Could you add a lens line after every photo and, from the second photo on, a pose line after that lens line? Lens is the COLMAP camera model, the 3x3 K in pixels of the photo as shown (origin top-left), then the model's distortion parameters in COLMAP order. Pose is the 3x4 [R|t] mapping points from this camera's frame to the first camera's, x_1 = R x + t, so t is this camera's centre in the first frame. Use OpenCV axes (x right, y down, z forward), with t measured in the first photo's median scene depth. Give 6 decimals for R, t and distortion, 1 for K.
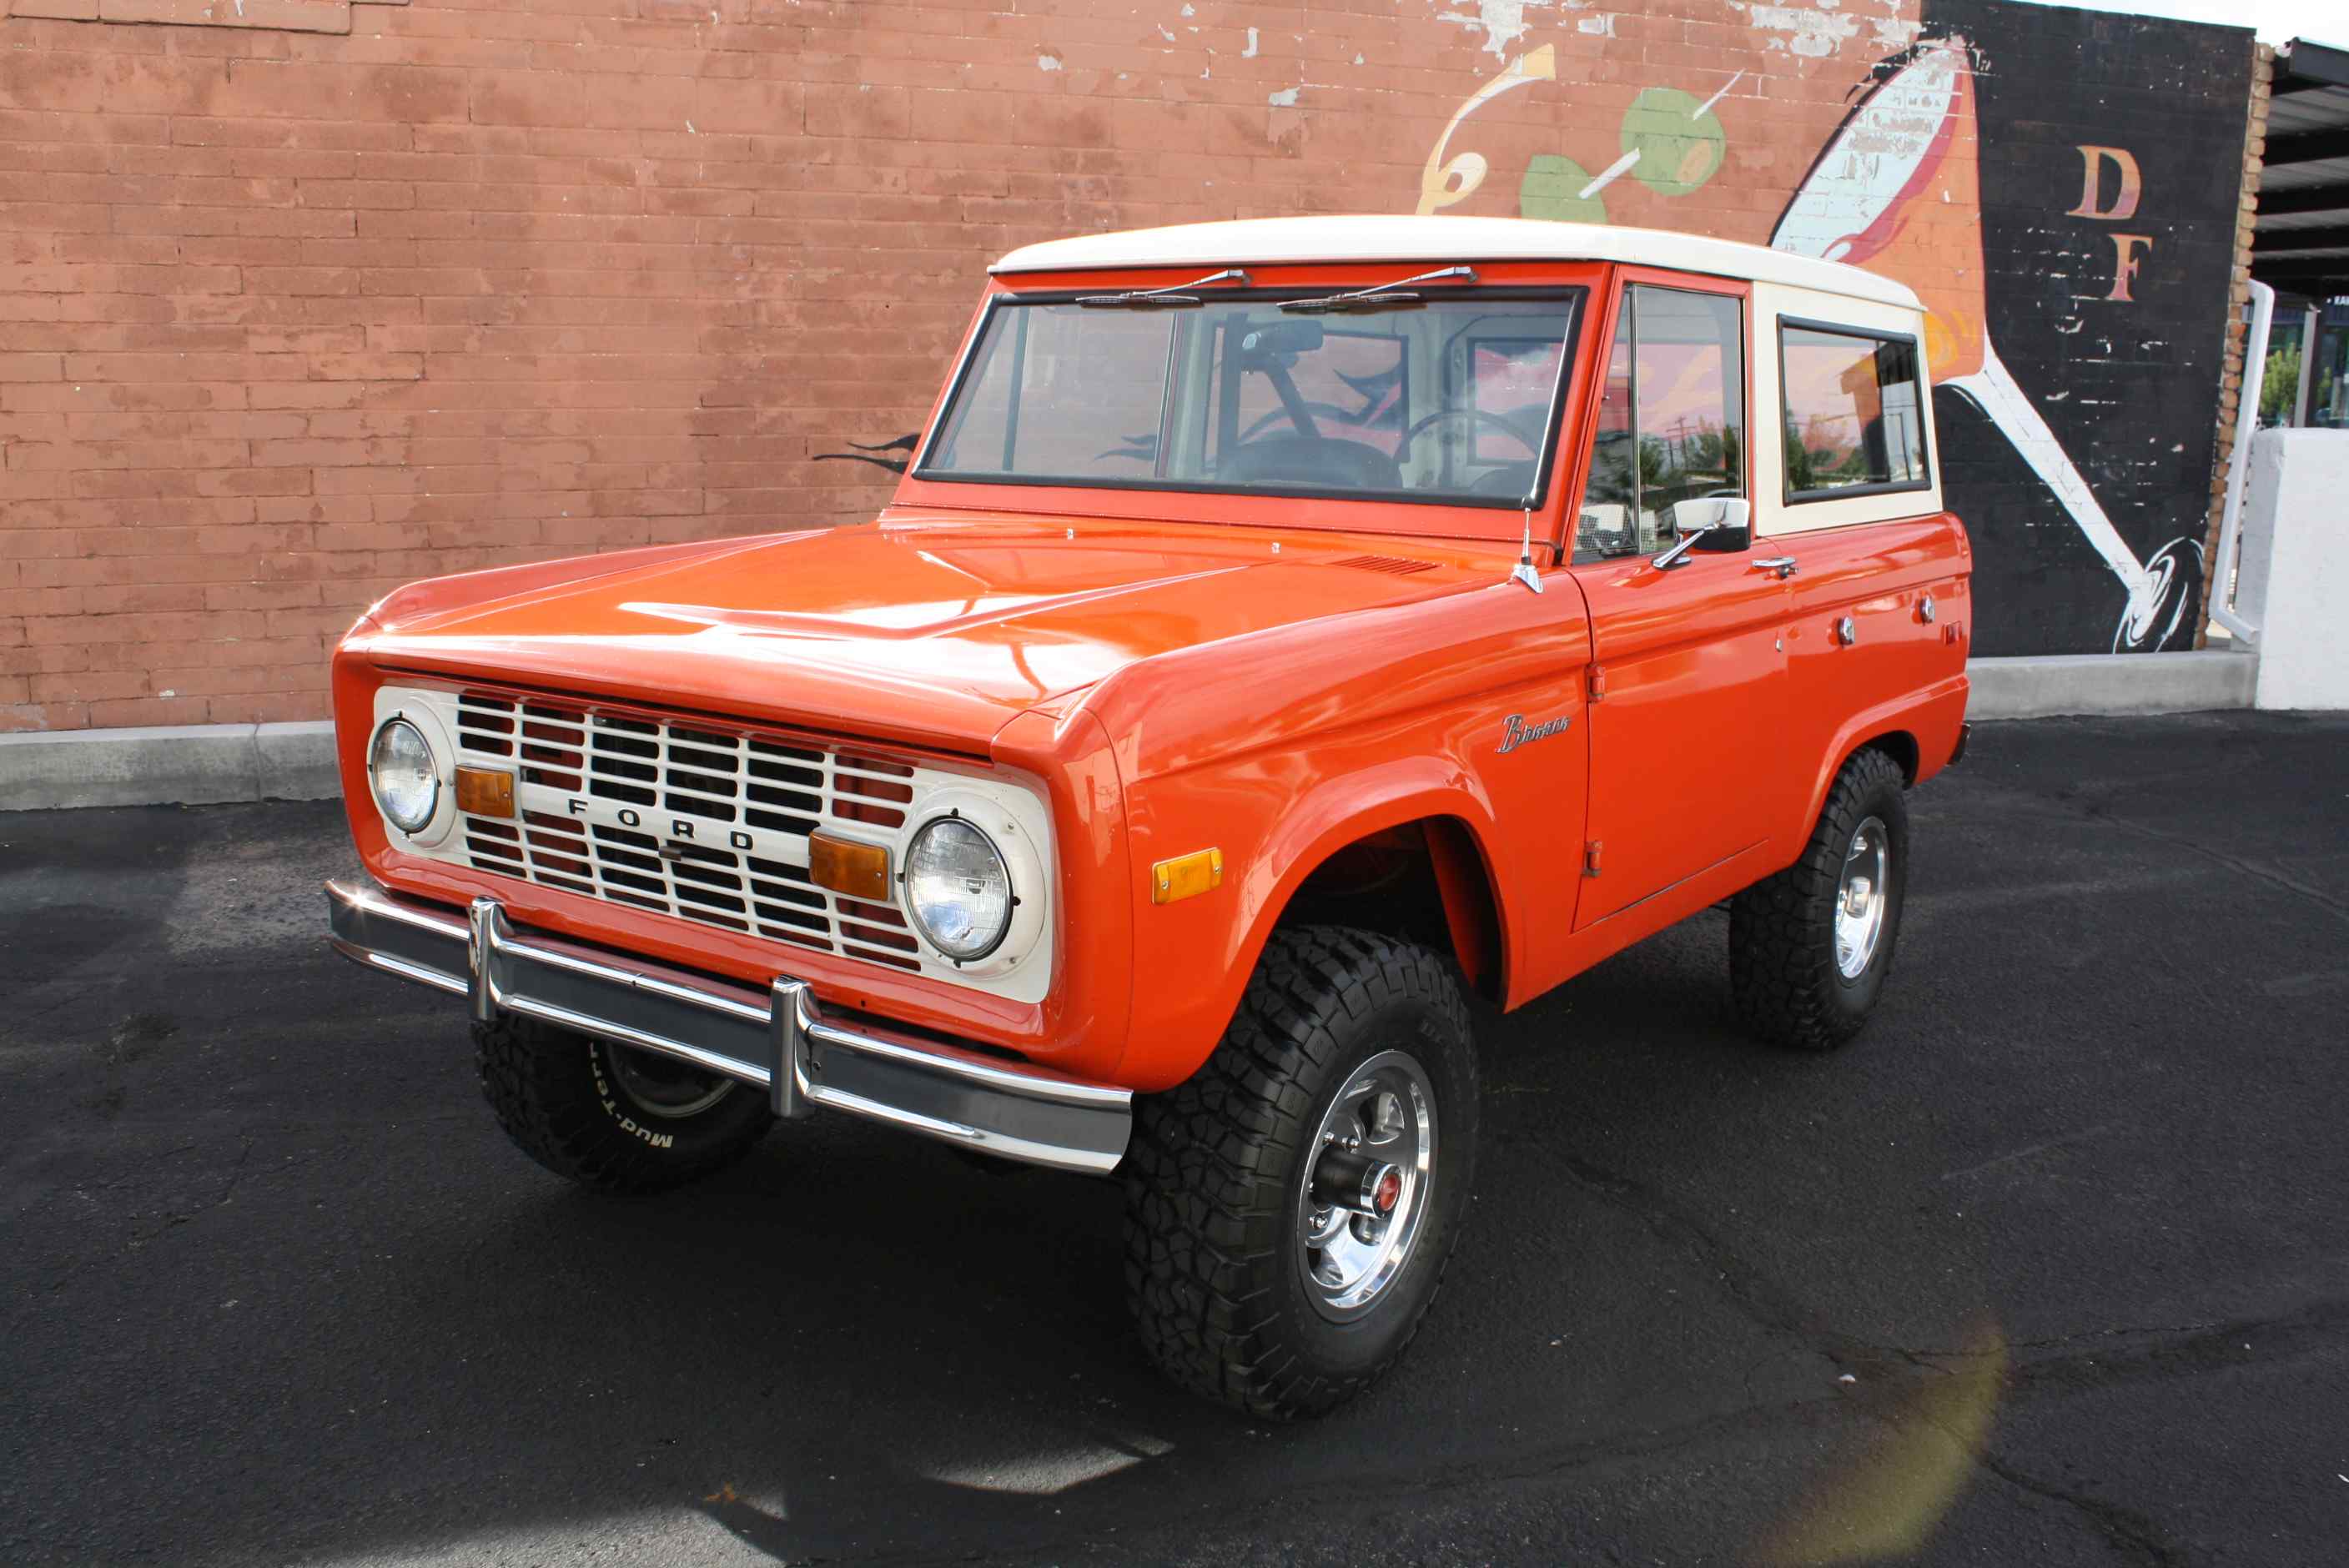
lens RADIAL K [[2125.4, 0, 1184.5], [0, 2125.4, 782.9], [0, 0, 1]] dist [-0.154716, 0.148219]
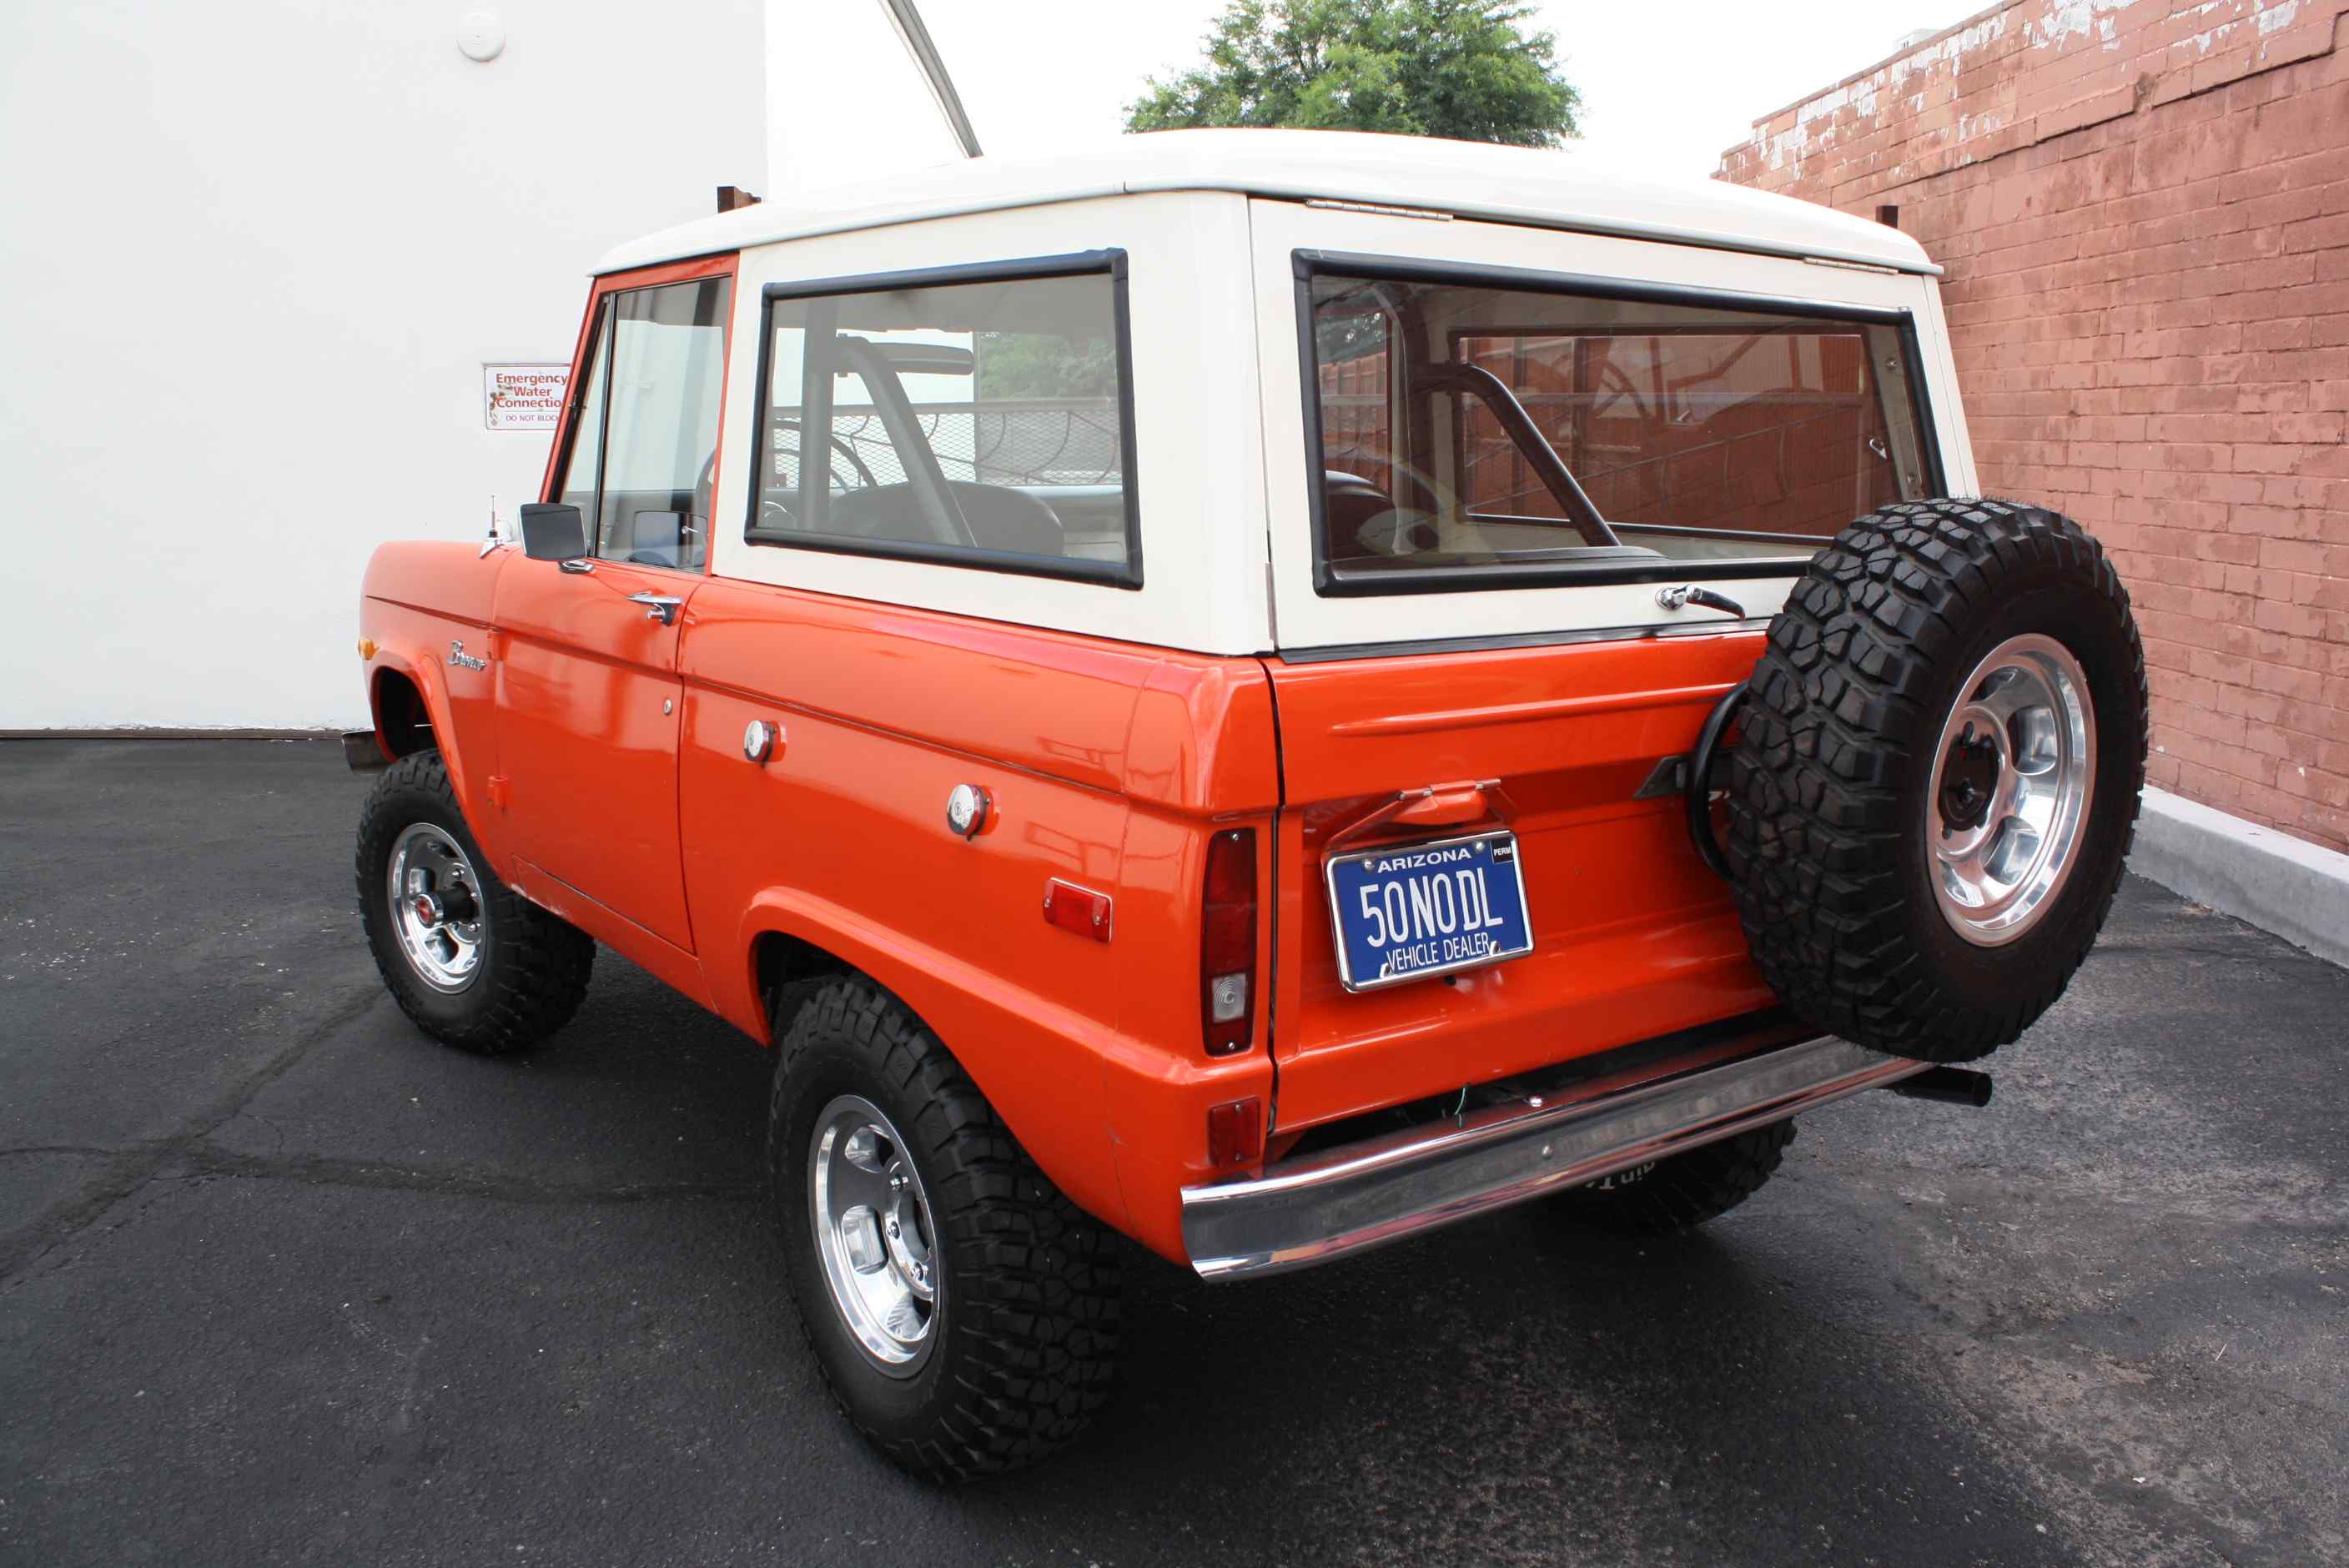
lens RADIAL K [[1986.4, 0, 1192.3], [0, 1986.4, 782.3], [0, 0, 1]] dist [-0.168947, 0.150490]
pose [[-0.310170, 0.150553, -0.938685, 0.545381], [-0.195221, 0.956252, 0.217877, -0.141262], [0.930421, 0.250830, -0.267209, 0.819403]]
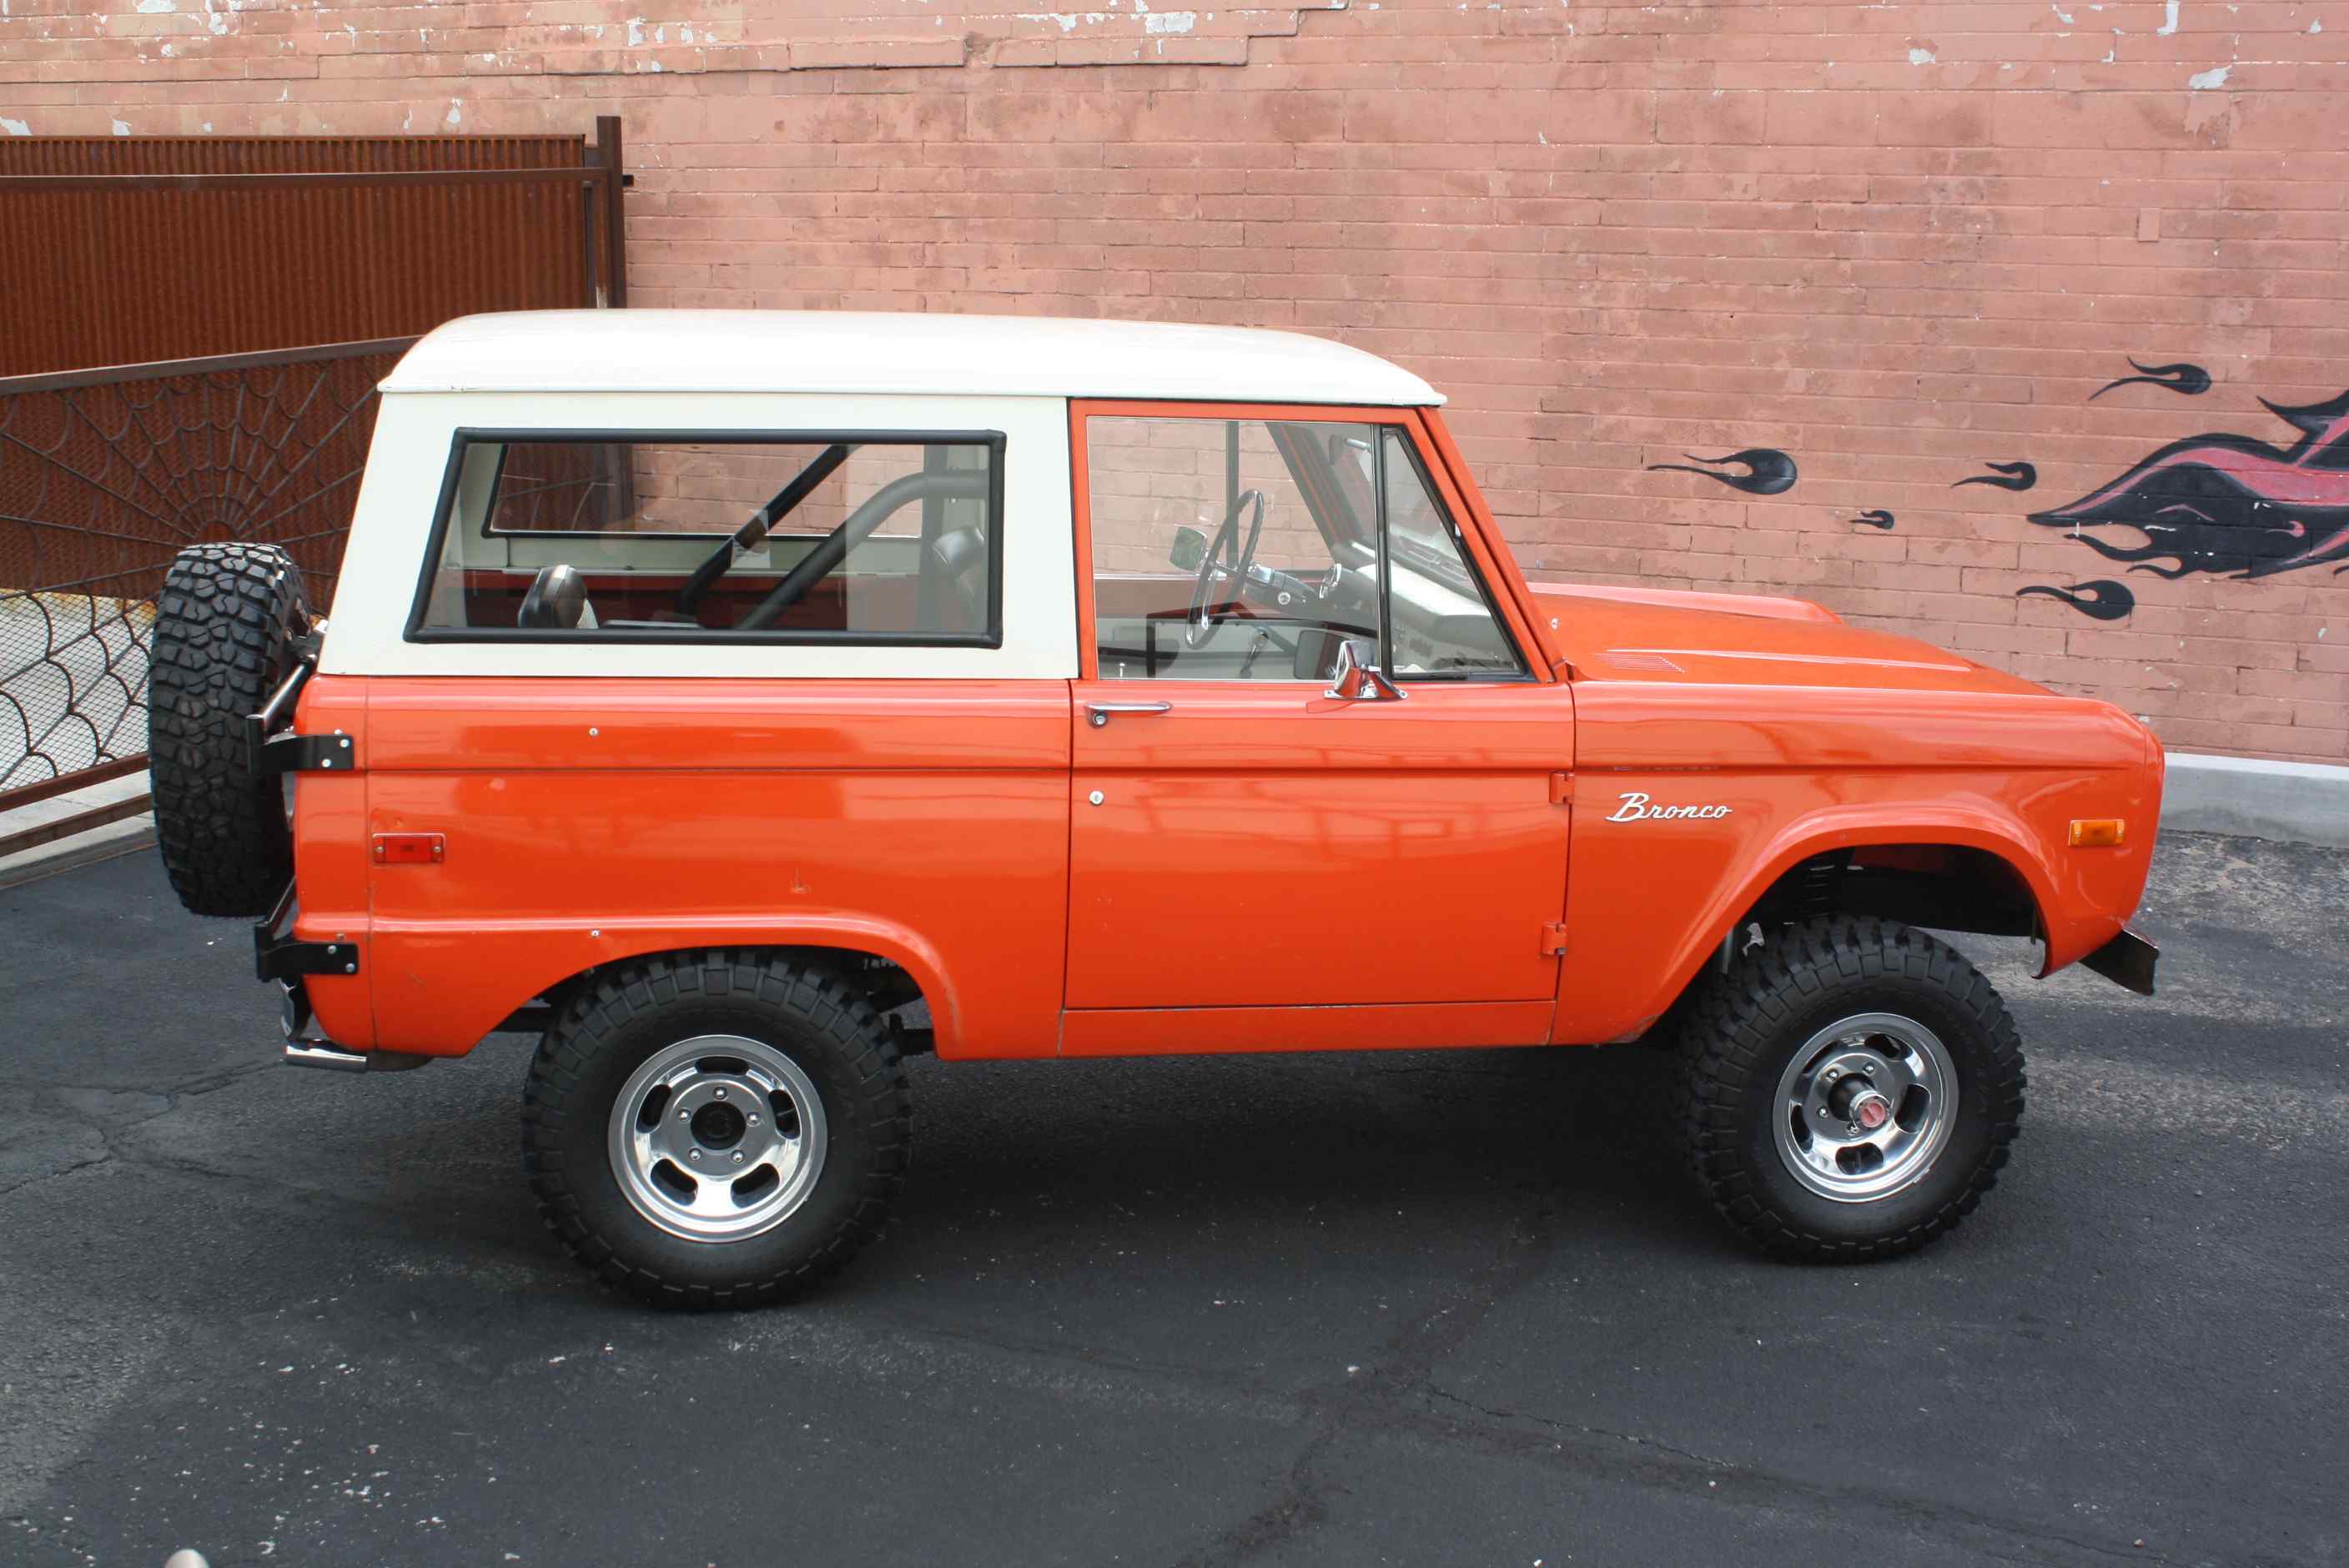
lens RADIAL K [[2628.7, 0, 1182.4], [0, 2628.7, 771.3], [0, 0, 1]] dist [-0.108891, 0.149524]
pose [[0.757958, 0.129873, -0.639244, 0.507278], [-0.126981, 0.990609, 0.050697, -0.051350], [0.639825, 0.042745, 0.767331, -0.087122]]
